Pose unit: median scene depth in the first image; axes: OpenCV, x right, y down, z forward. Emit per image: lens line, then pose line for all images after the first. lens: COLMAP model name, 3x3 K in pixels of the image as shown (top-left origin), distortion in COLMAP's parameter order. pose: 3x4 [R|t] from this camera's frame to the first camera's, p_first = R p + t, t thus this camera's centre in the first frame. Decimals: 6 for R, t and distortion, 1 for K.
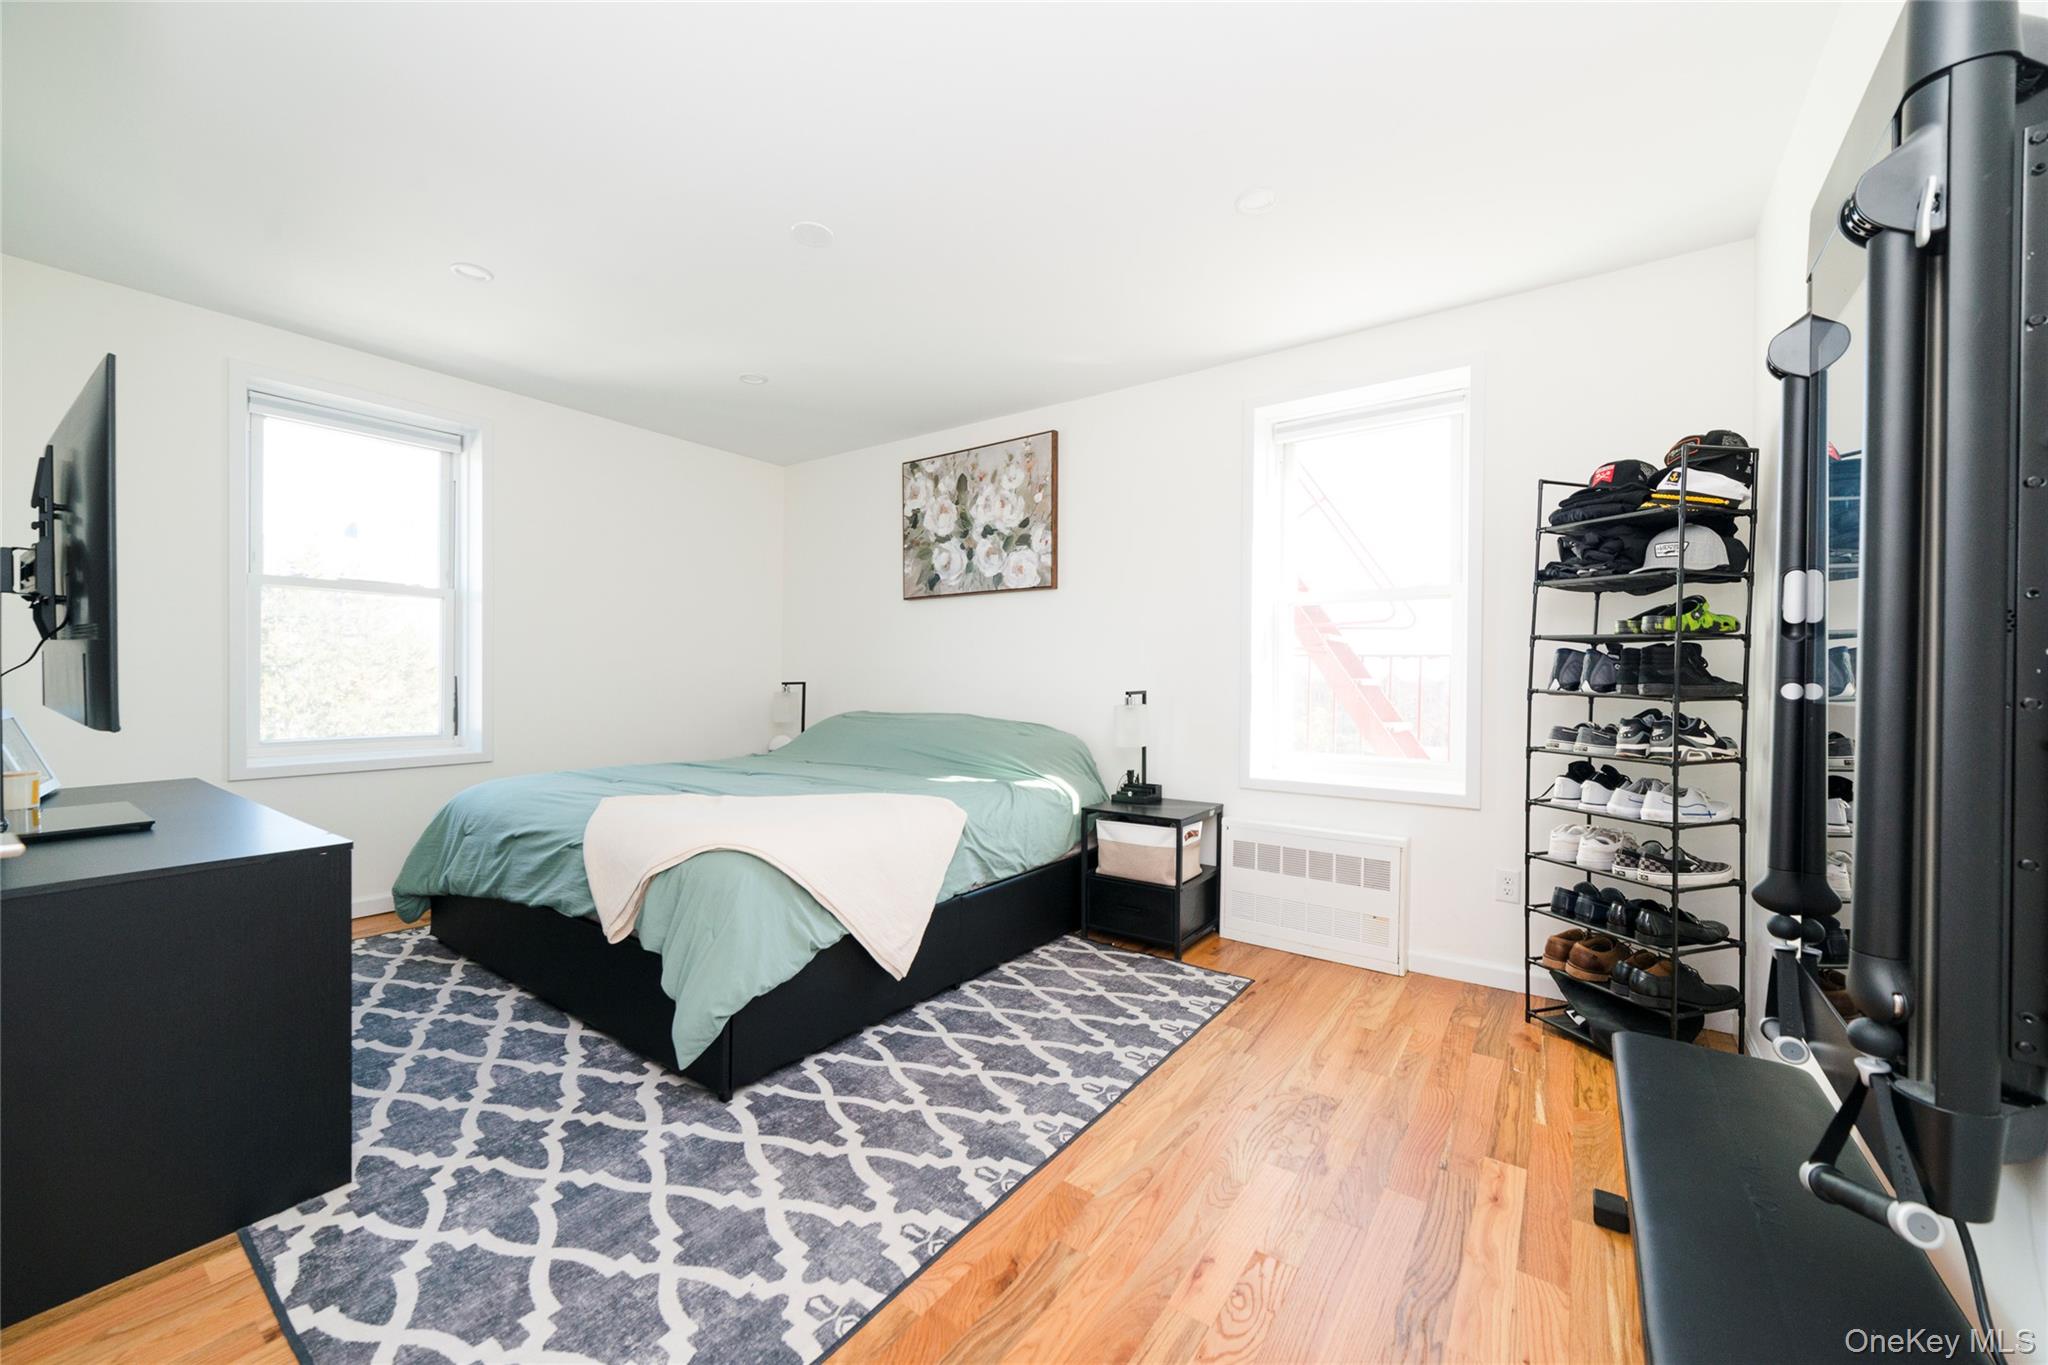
lens RADIAL K [[776.7, 0, 1030.7], [0, 776.7, 676.7], [0, 0, 1]] dist [0.000048, 0.000924]
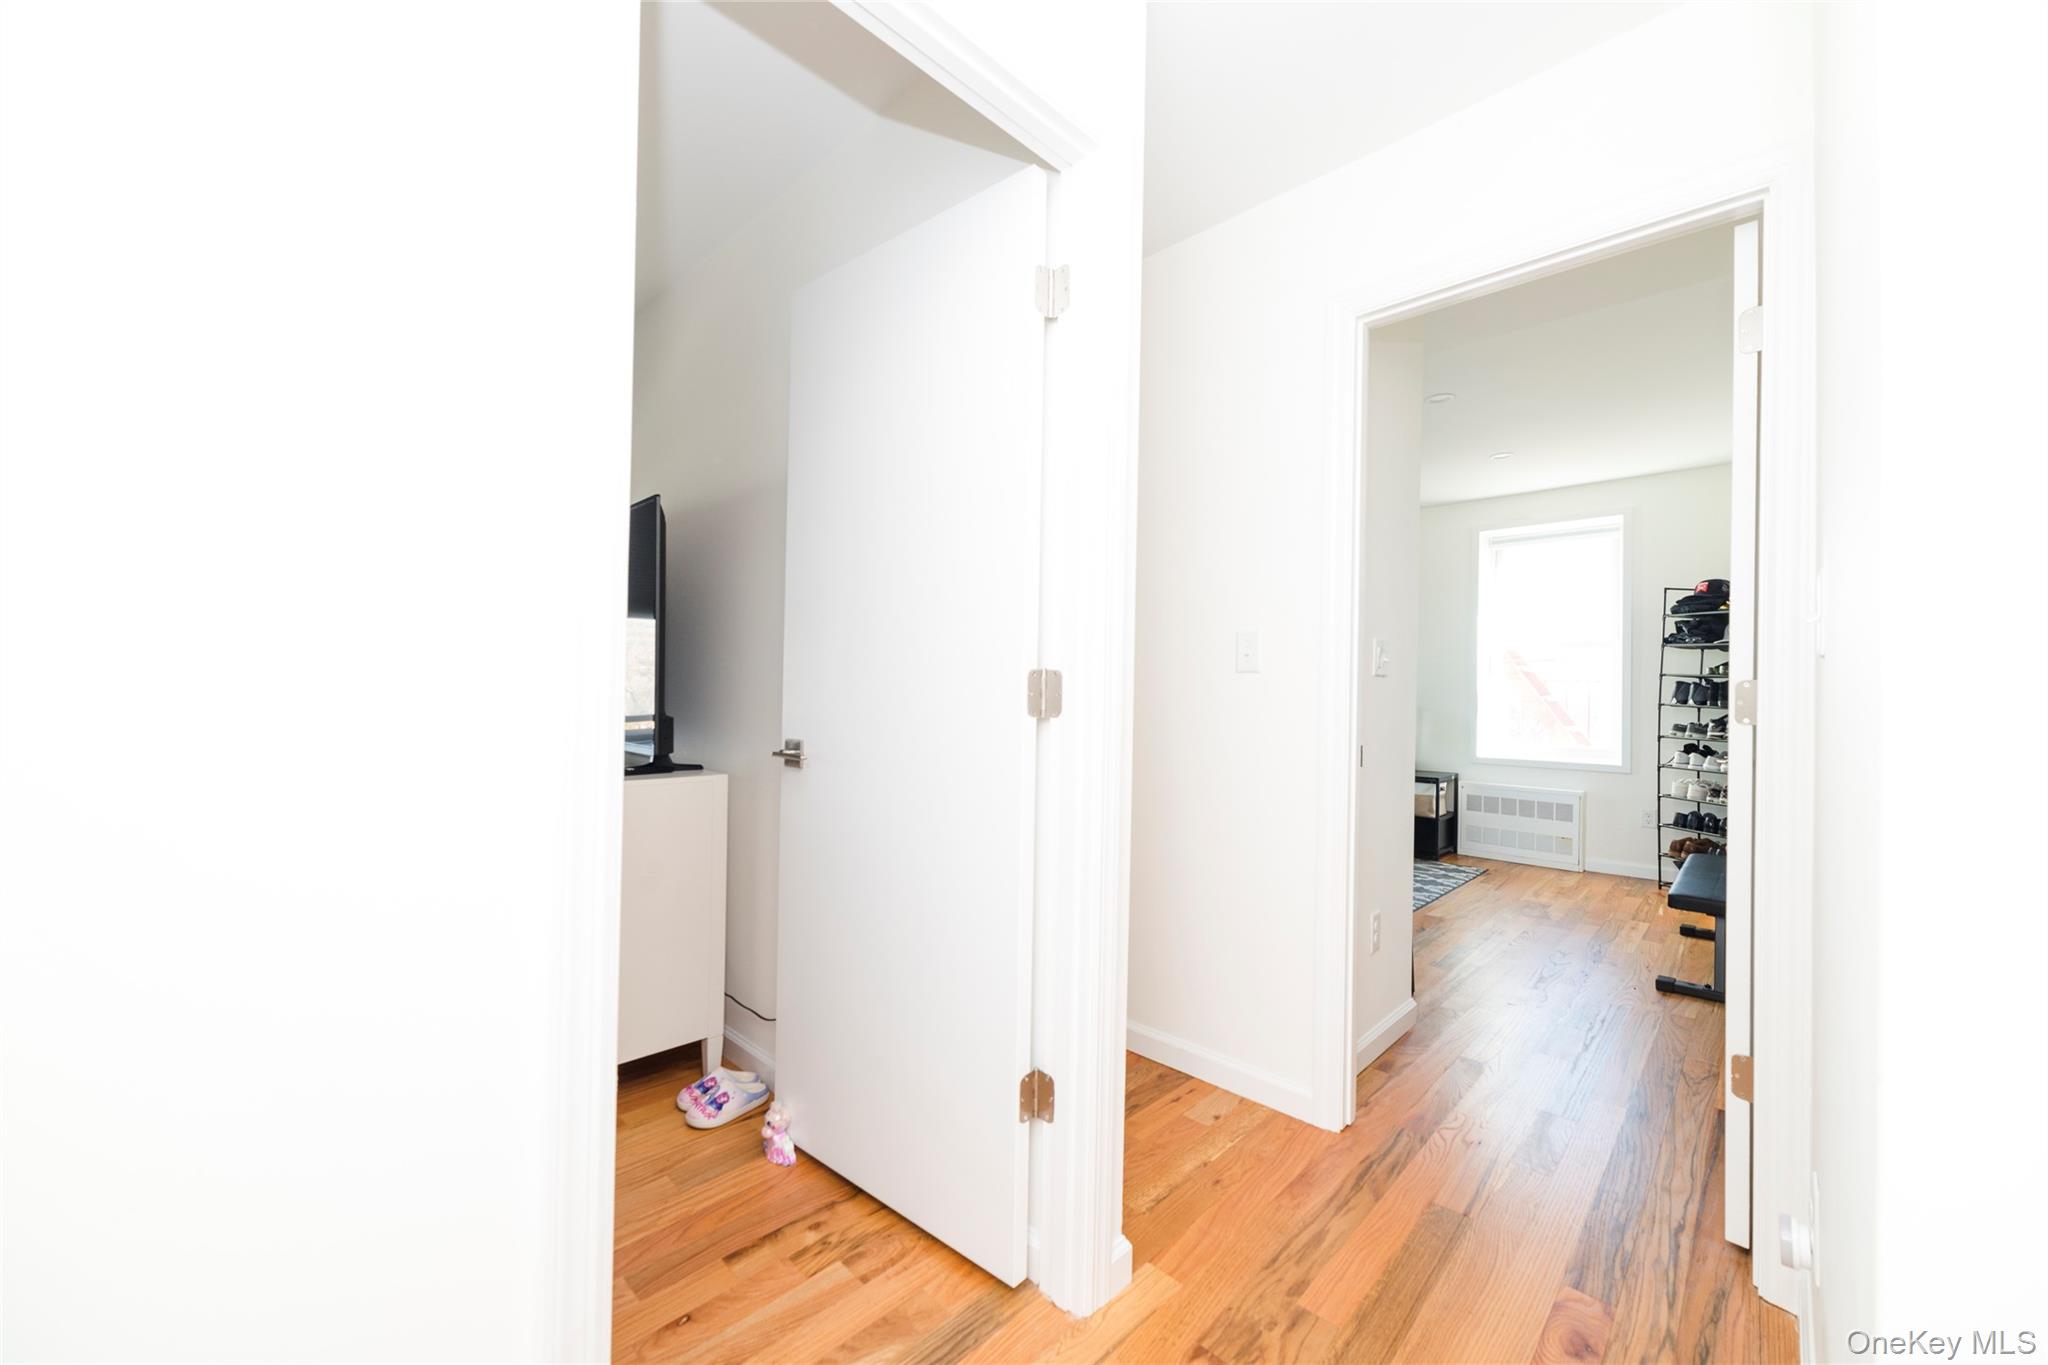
lens RADIAL K [[776.7, 0, 1032.2], [0, 776.7, 682.8], [0, 0, 1]] dist [0.000048, 0.000924]
pose [[0.989099, 0.001464, -0.147247, -0.536658], [-0.002920, 0.999949, -0.009667, -0.010456], [0.147225, 0.009991, 0.989053, -1.006776]]
